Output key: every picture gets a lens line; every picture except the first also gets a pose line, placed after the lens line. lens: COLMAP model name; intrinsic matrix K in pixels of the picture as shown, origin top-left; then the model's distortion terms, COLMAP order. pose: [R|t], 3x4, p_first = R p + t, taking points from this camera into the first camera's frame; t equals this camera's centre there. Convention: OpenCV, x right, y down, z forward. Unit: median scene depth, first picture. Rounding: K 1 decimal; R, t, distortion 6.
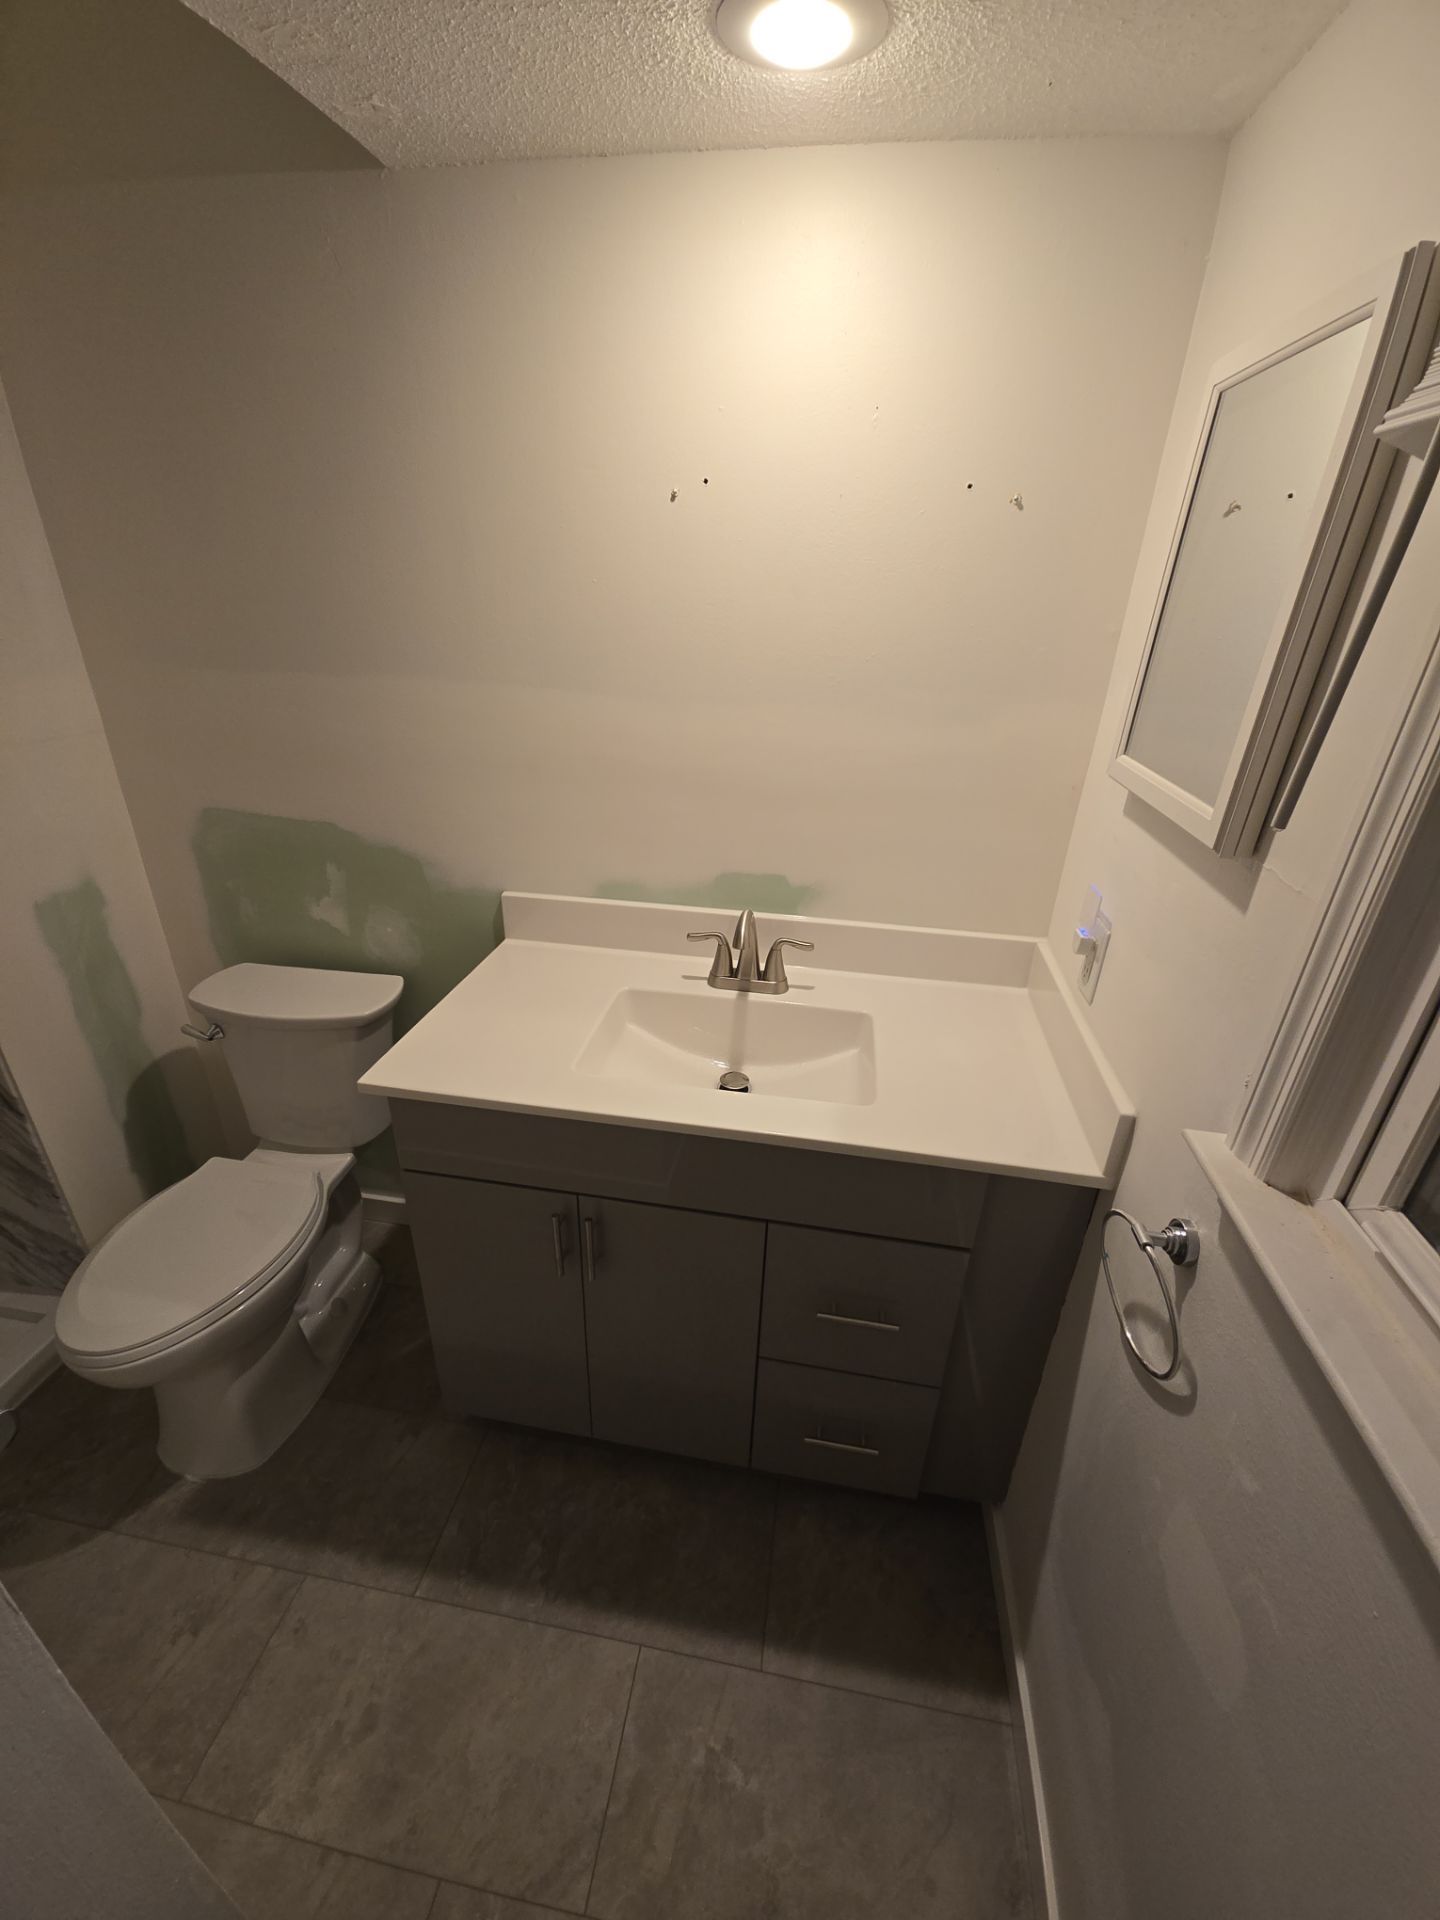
lens RADIAL K [[778.3, 0, 720.0], [0, 778.3, 960.0], [0, 0, 1]] dist [0.001105, 0.000063]
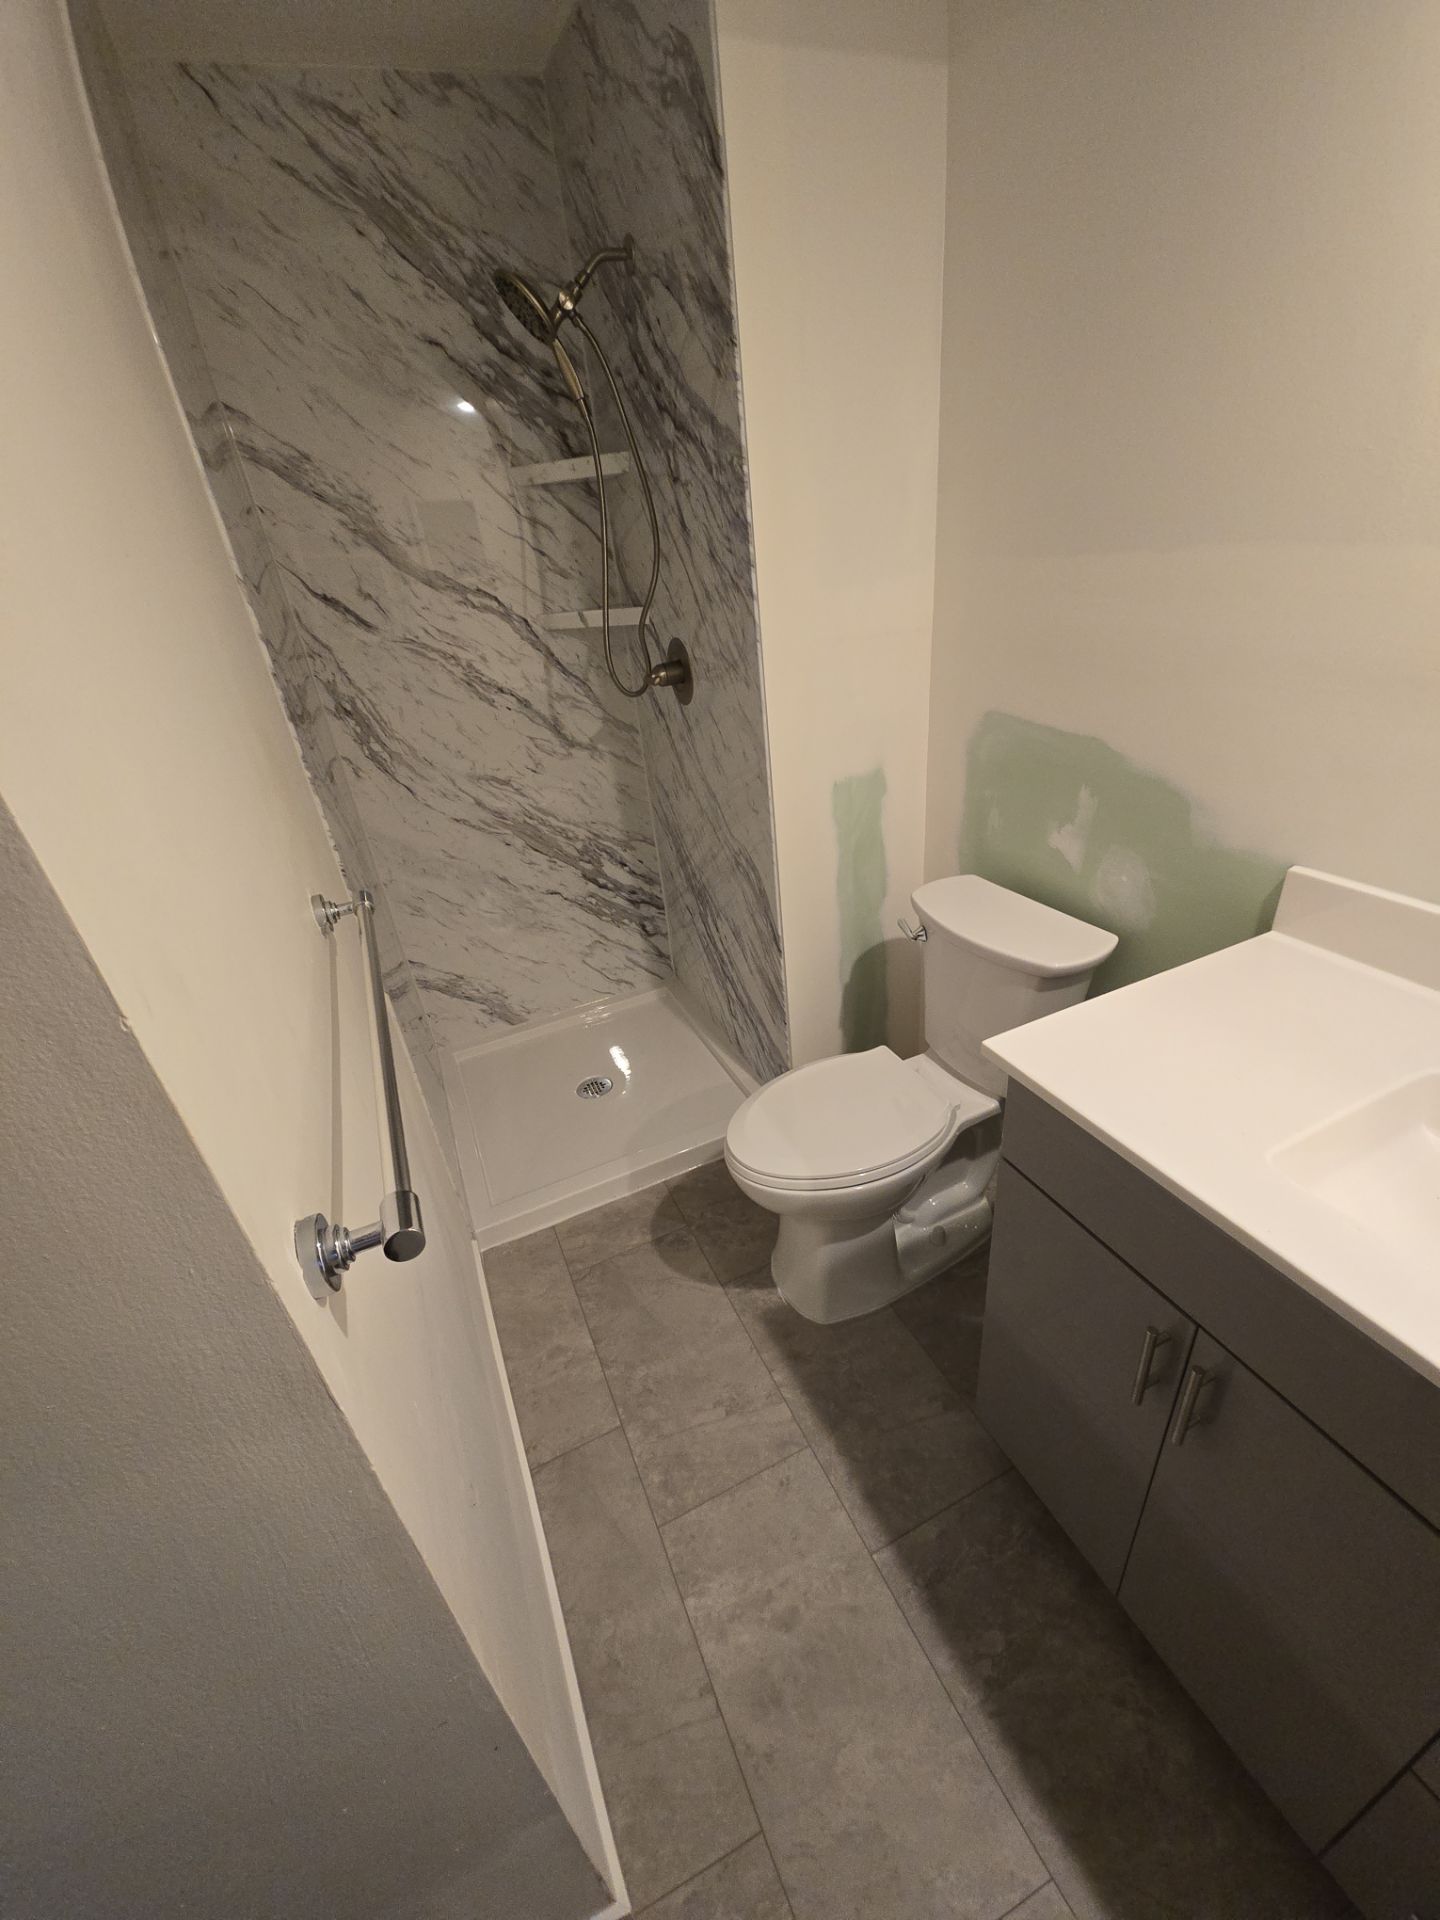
lens RADIAL K [[780.1, 0, 719.0], [0, 780.1, 961.5], [0, 0, 1]] dist [0.001298, 0.003939]
pose [[0.543610, 0.327170, -0.772948, 0.010572], [-0.251462, 0.942084, 0.221909, -0.037875], [0.800784, 0.073735, 0.594398, 0.206766]]
